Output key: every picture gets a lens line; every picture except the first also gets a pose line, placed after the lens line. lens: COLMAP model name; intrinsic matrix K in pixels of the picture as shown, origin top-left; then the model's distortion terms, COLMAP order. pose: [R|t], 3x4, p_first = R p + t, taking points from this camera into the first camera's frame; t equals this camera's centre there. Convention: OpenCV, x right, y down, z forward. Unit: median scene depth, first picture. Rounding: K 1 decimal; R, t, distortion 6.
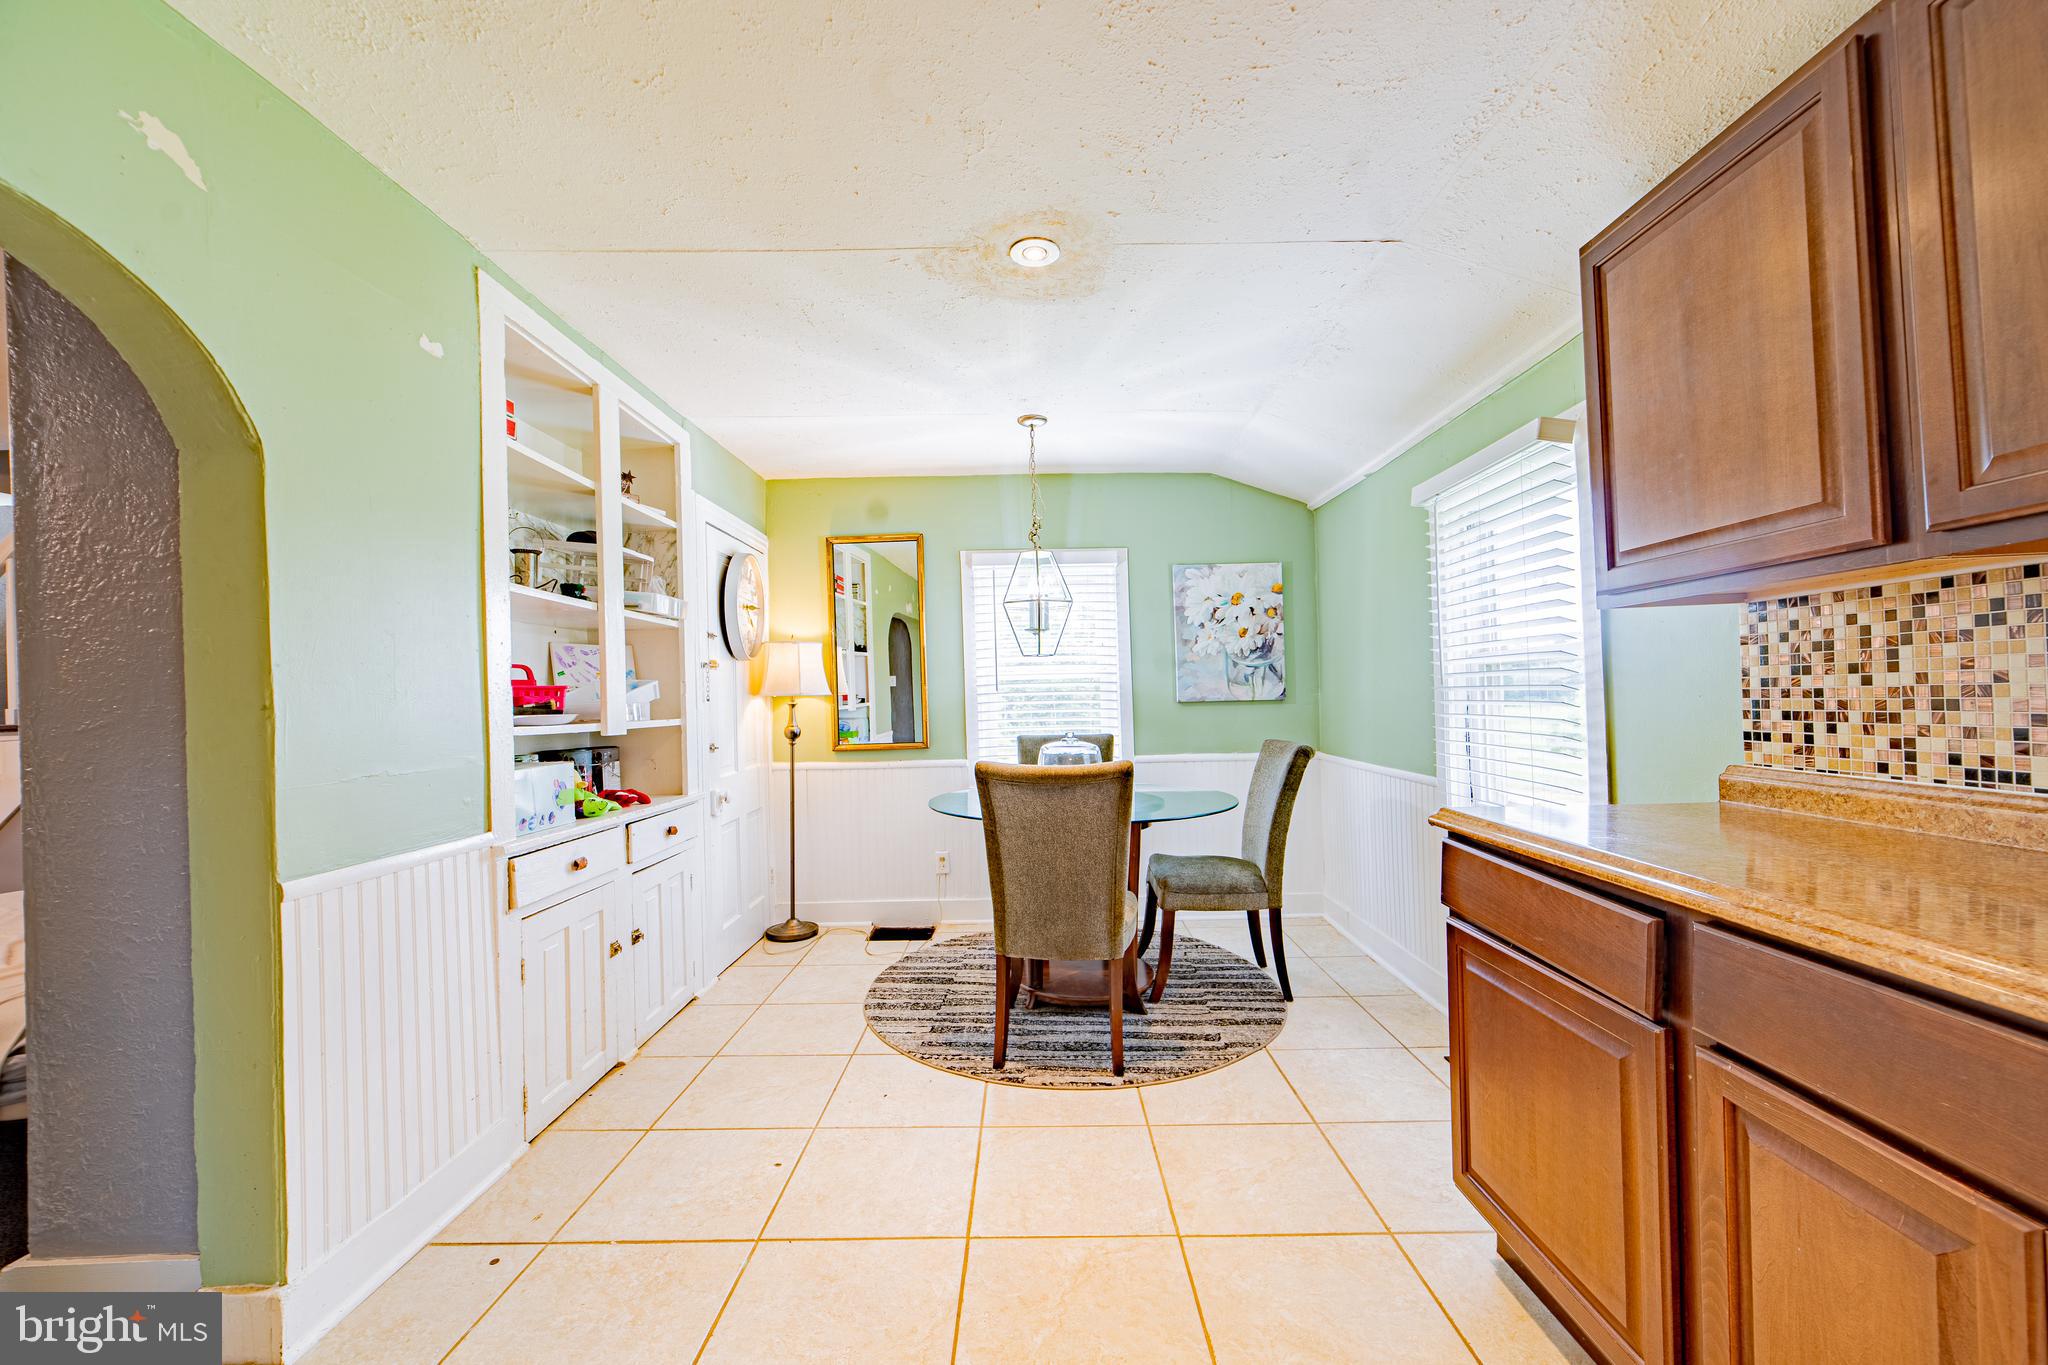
lens RADIAL K [[805.1, 0, 1021.8], [0, 805.1, 683.0], [0, 0, 1]] dist [0.003304, -0.000055]
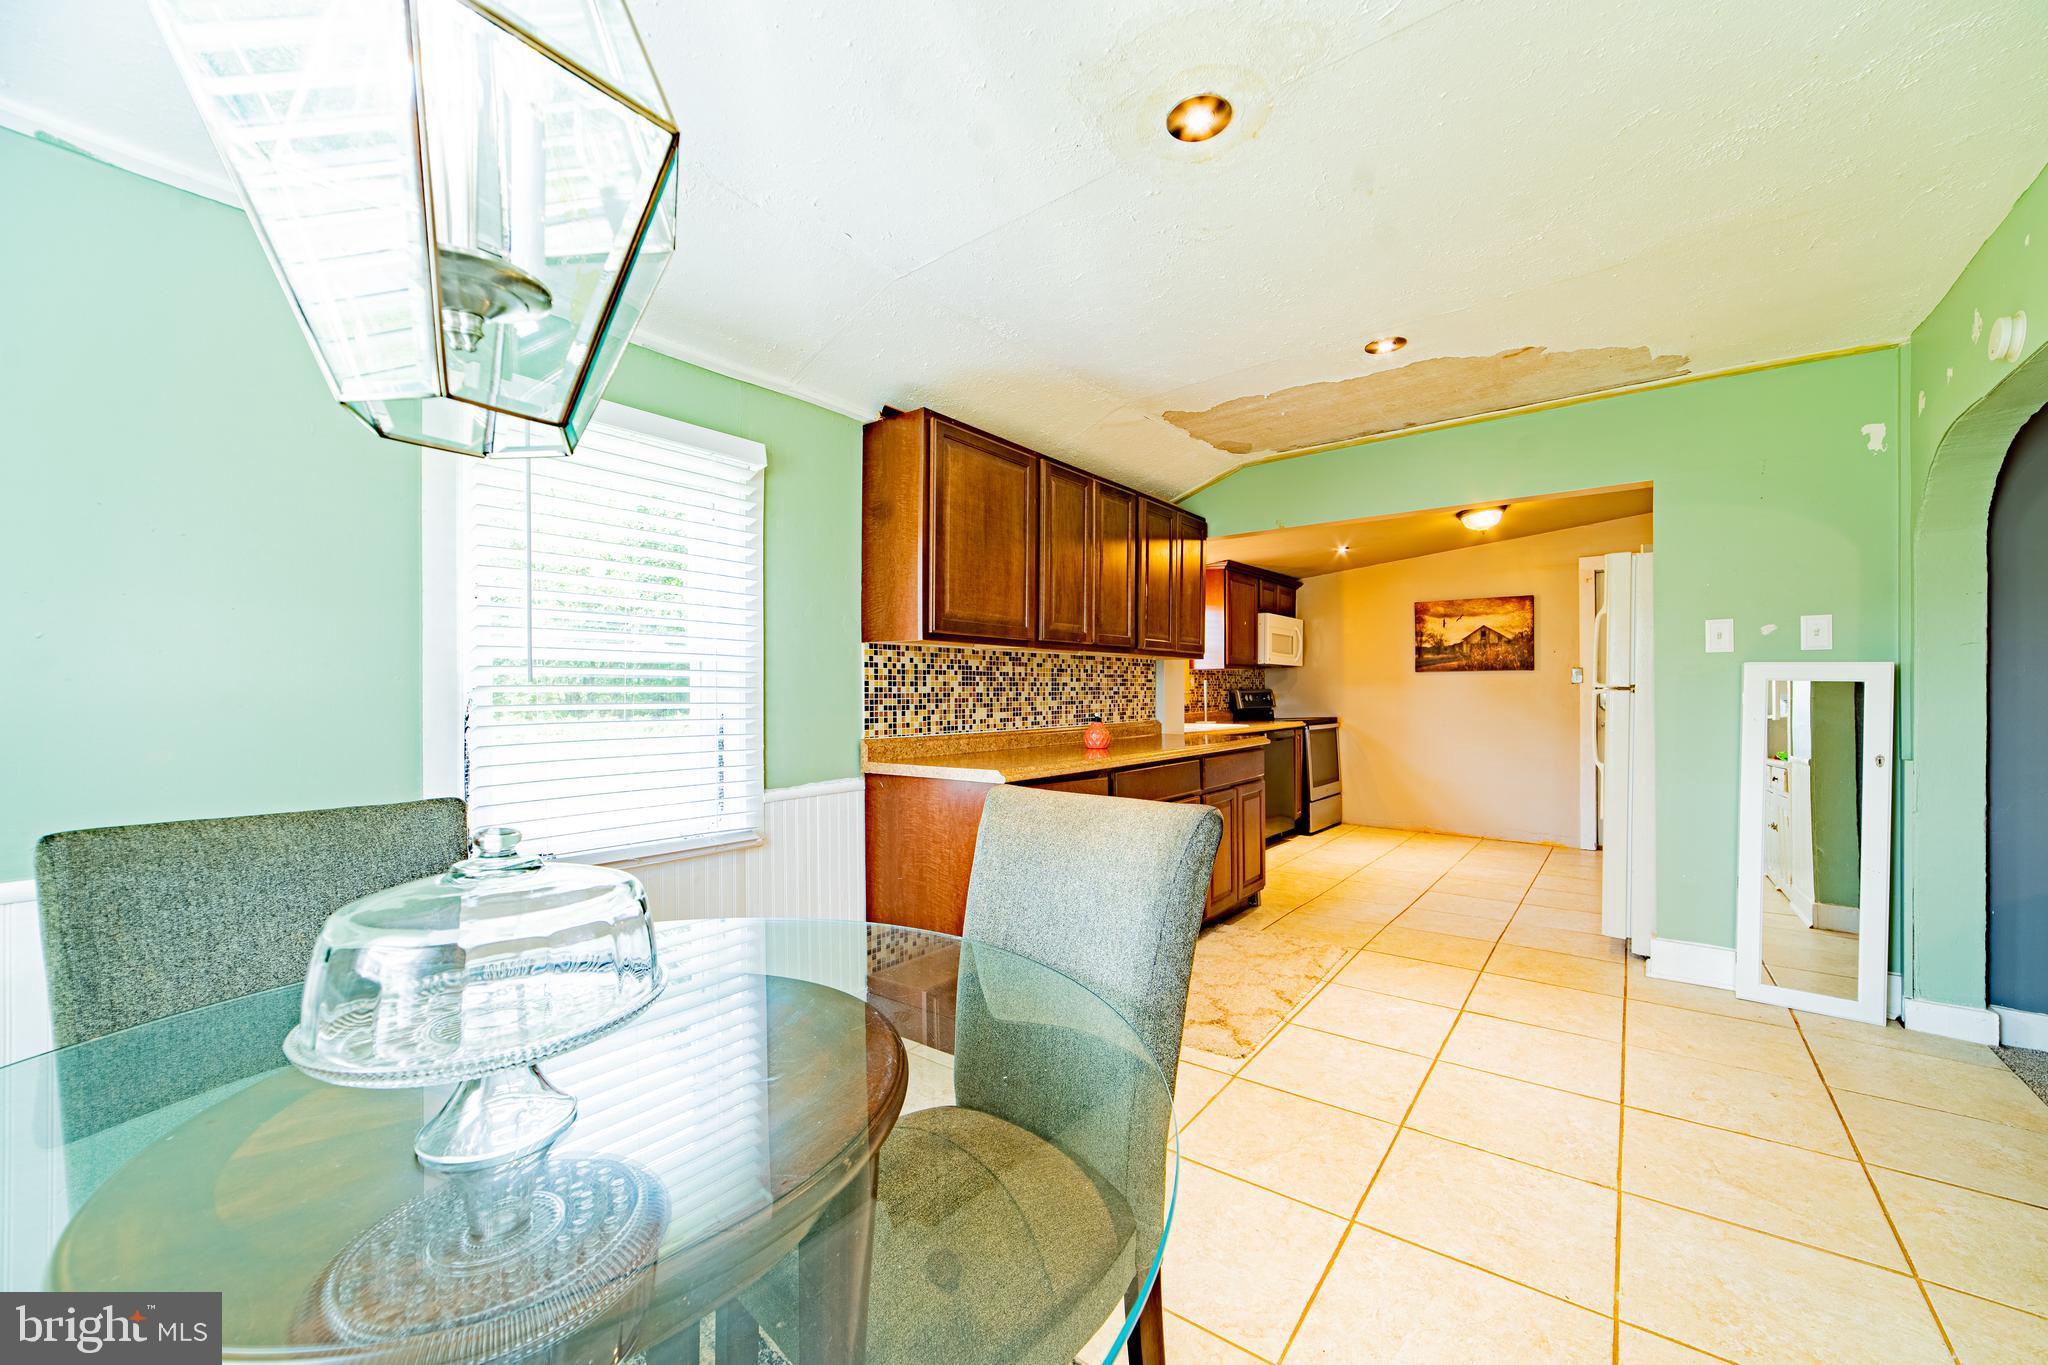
lens RADIAL K [[805.1, 0, 1014.6], [0, 805.1, 691.1], [0, 0, 1]] dist [0.003304, -0.000055]
pose [[-0.802398, 0.028450, 0.596110, -0.207187], [0.011206, 0.999405, -0.032614, 0.035144], [-0.596684, -0.019489, -0.802240, 1.238589]]
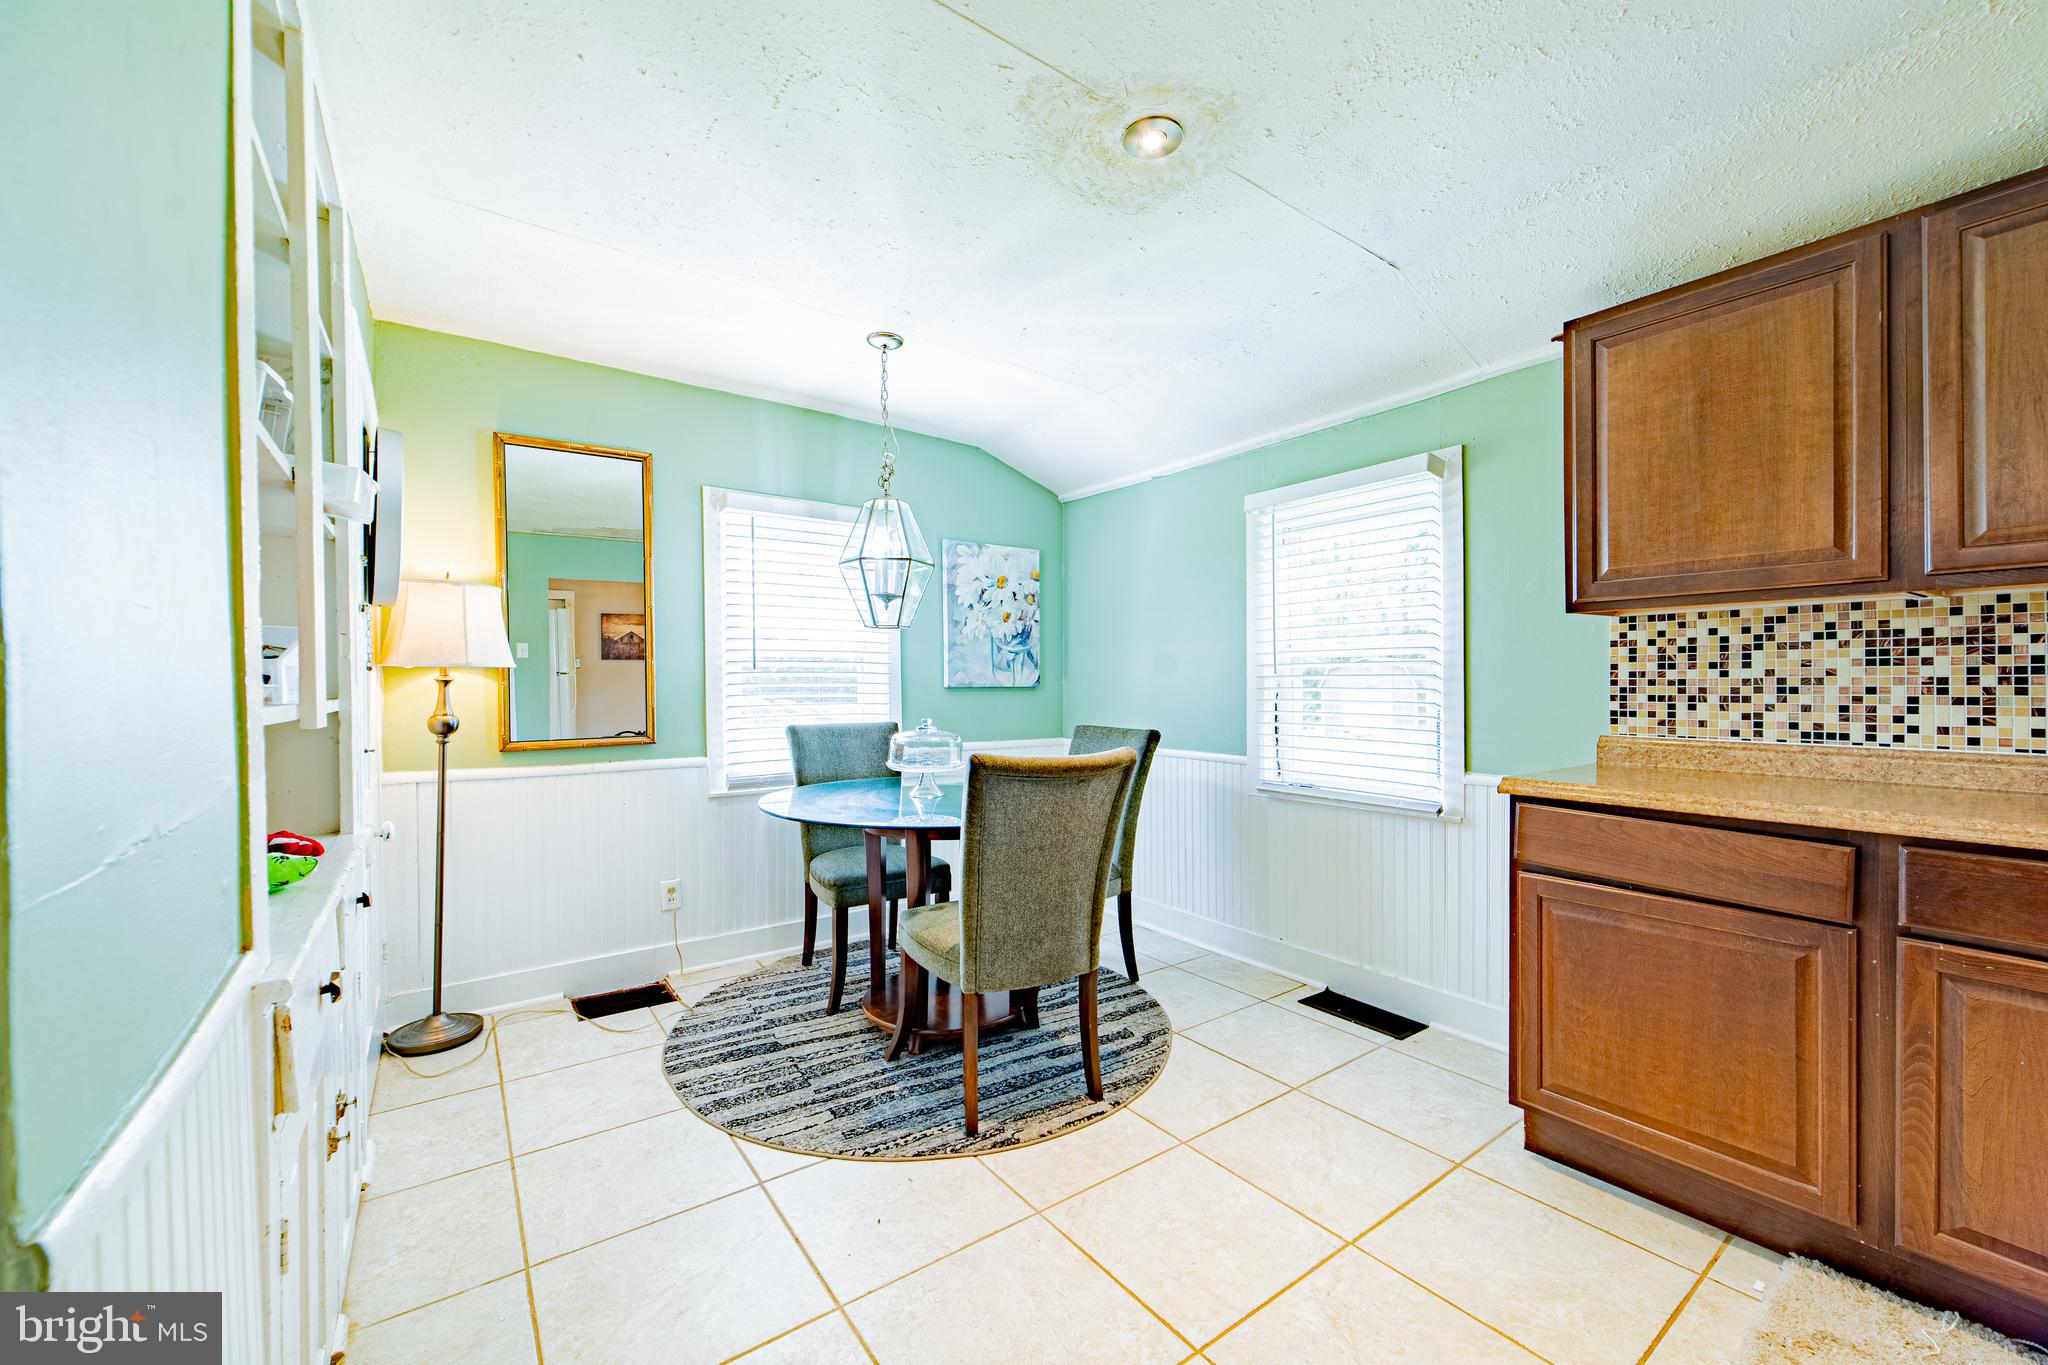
lens RADIAL K [[805.1, 0, 1037.4], [0, 805.1, 683.1], [0, 0, 1]] dist [0.003304, -0.000055]
pose [[0.800162, 0.019738, 0.599459, -0.402242], [-0.025905, 0.999663, 0.001664, 0.021102], [-0.599225, -0.016860, 0.800403, 0.279576]]
